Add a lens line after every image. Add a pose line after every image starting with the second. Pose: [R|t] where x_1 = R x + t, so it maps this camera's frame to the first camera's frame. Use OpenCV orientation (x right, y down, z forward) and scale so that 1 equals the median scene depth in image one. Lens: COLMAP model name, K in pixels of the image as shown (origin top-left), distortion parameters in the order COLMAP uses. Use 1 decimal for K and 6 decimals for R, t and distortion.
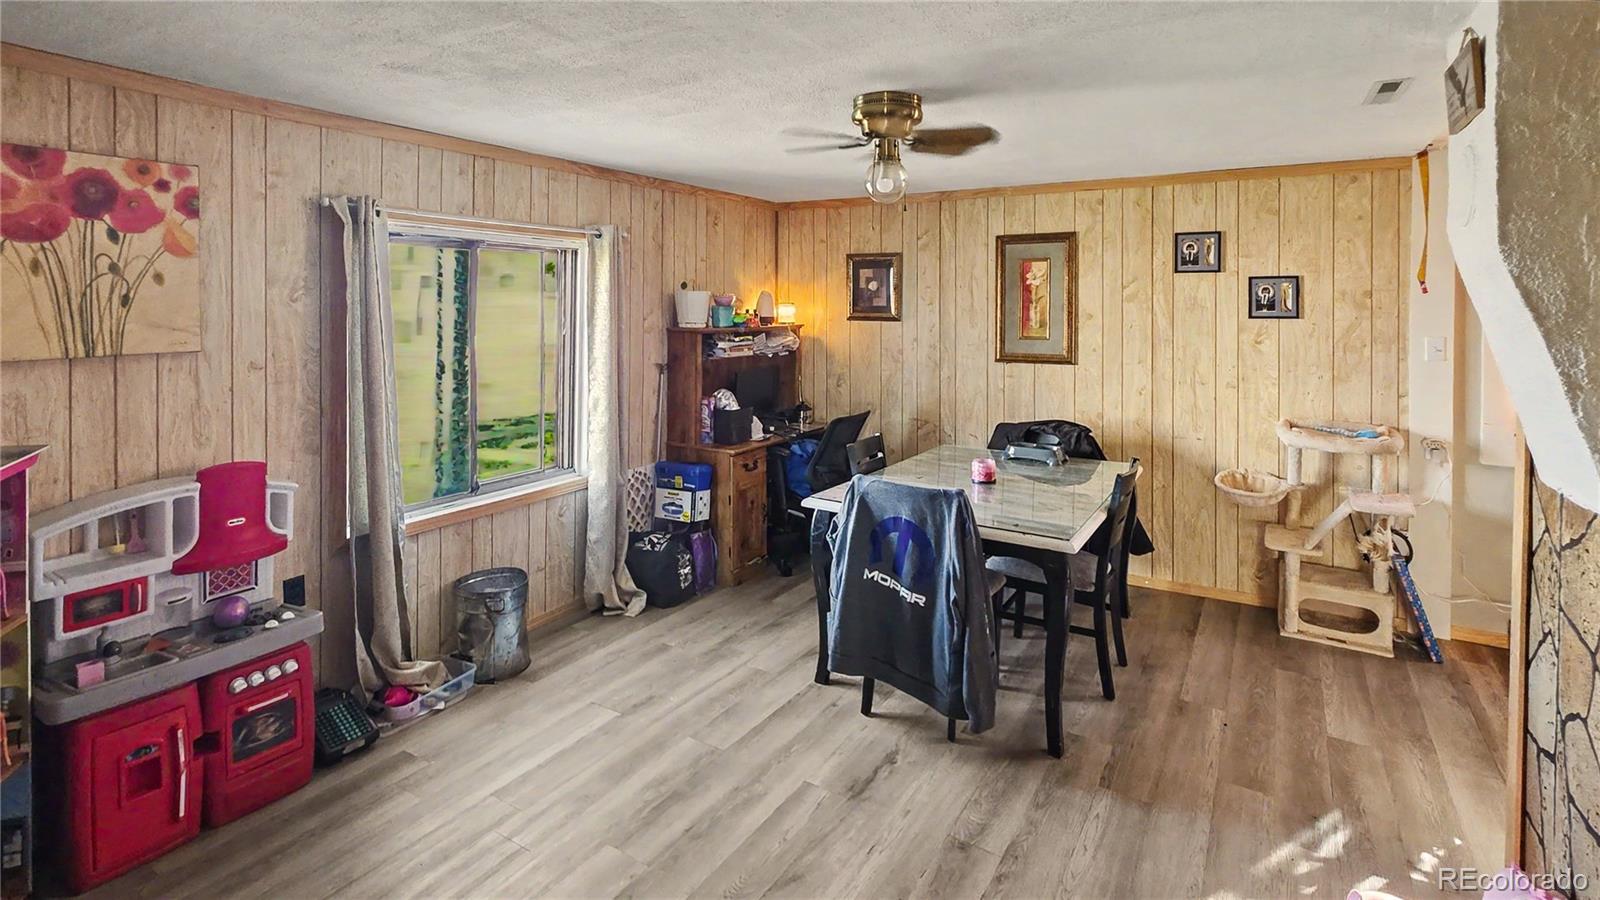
lens RADIAL K [[772.6, 0, 800.7], [0, 772.6, 313.1], [0, 0, 1]] dist [-0.002024, -0.000225]
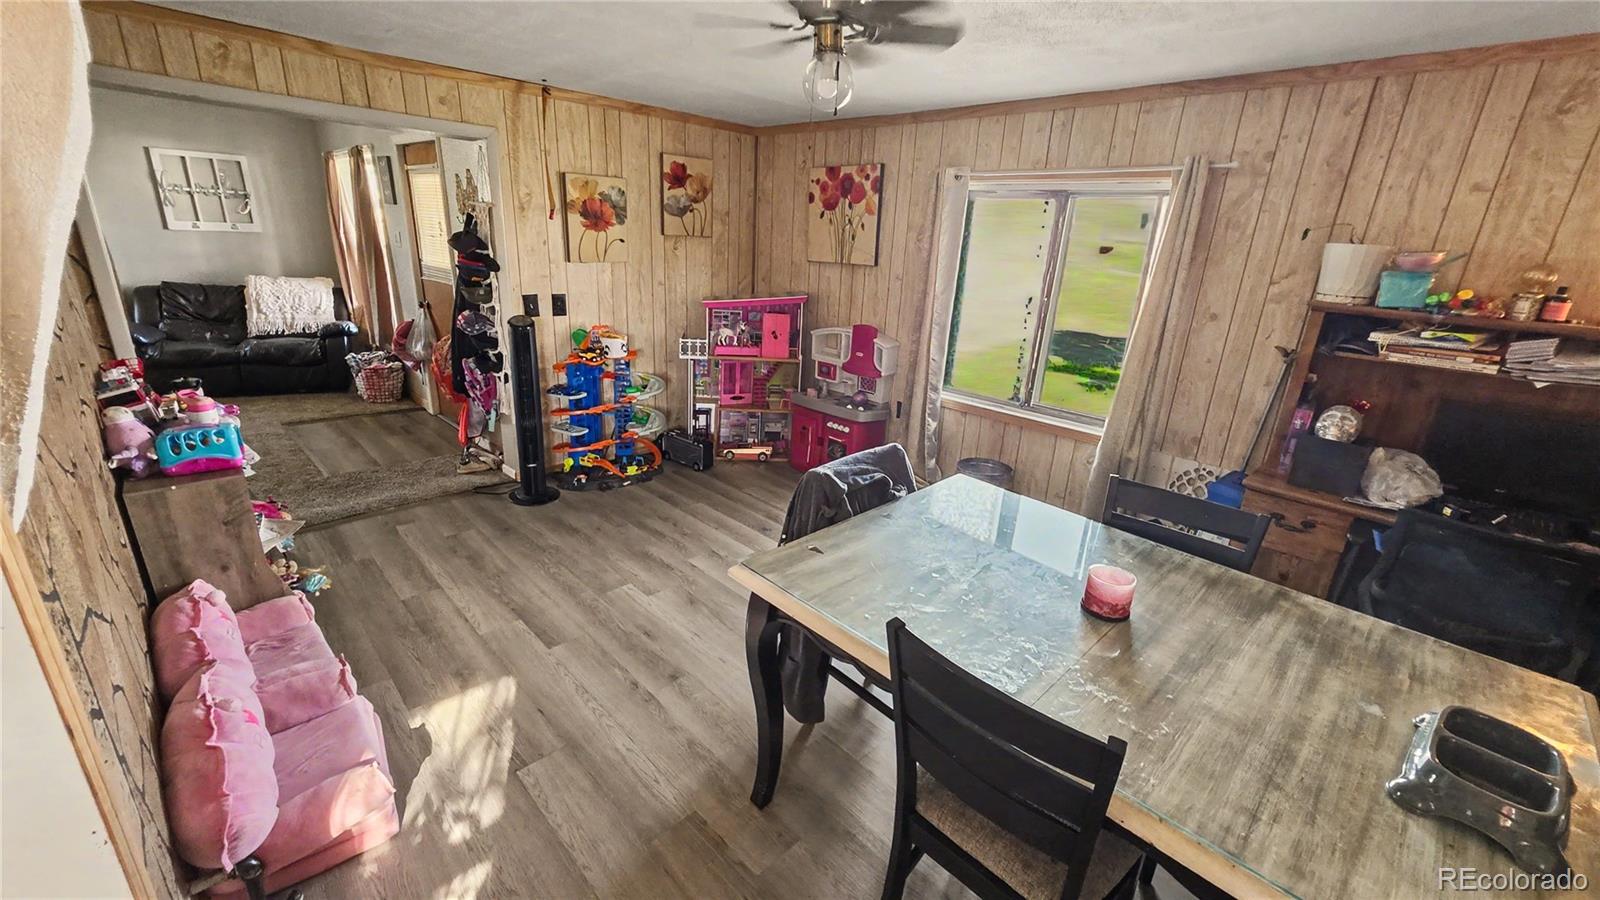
lens RADIAL K [[641.7, 0, 800.0], [0, 641.7, 450.0], [0, 0, 1]] dist [0.000790, -0.000111]
pose [[-0.241513, 0.297612, -0.923633, 0.892436], [-0.058297, 0.945640, 0.319947, -0.018046], [0.968645, 0.131116, -0.211035, 1.190784]]
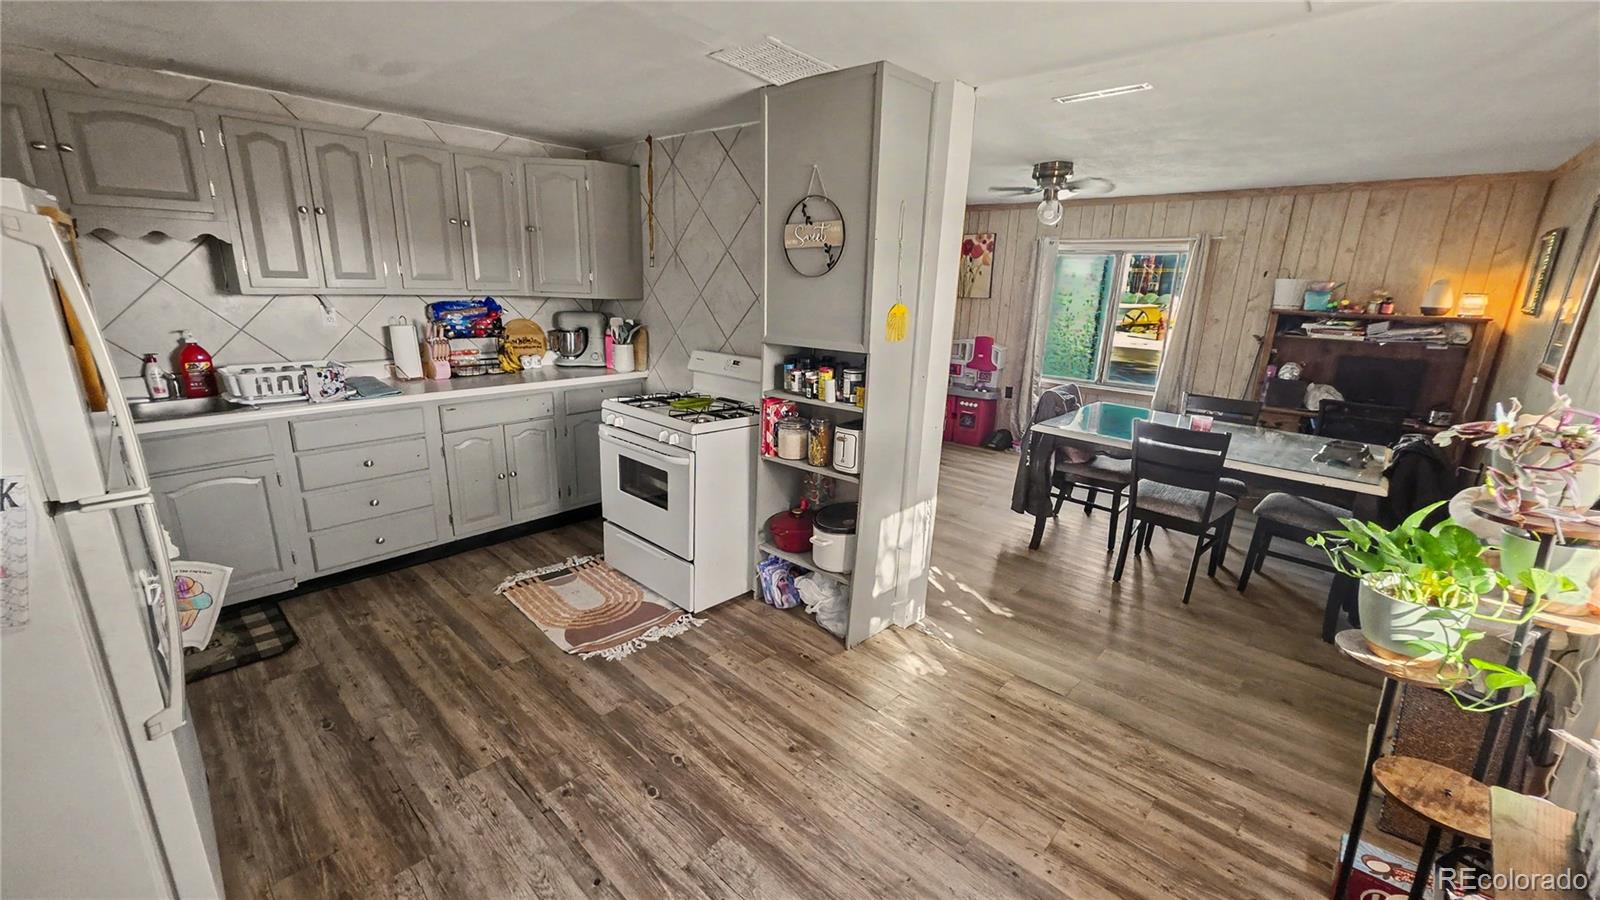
lens RADIAL K [[637.9, 0, 800.0], [0, 637.9, 450.0], [0, 0, 1]] dist [0.001393, 0.000220]
pose [[-0.199725, 0.252124, -0.946860, 1.821135], [-0.036569, 0.963738, 0.264332, -0.010137], [0.979169, 0.087419, -0.183263, 0.765830]]
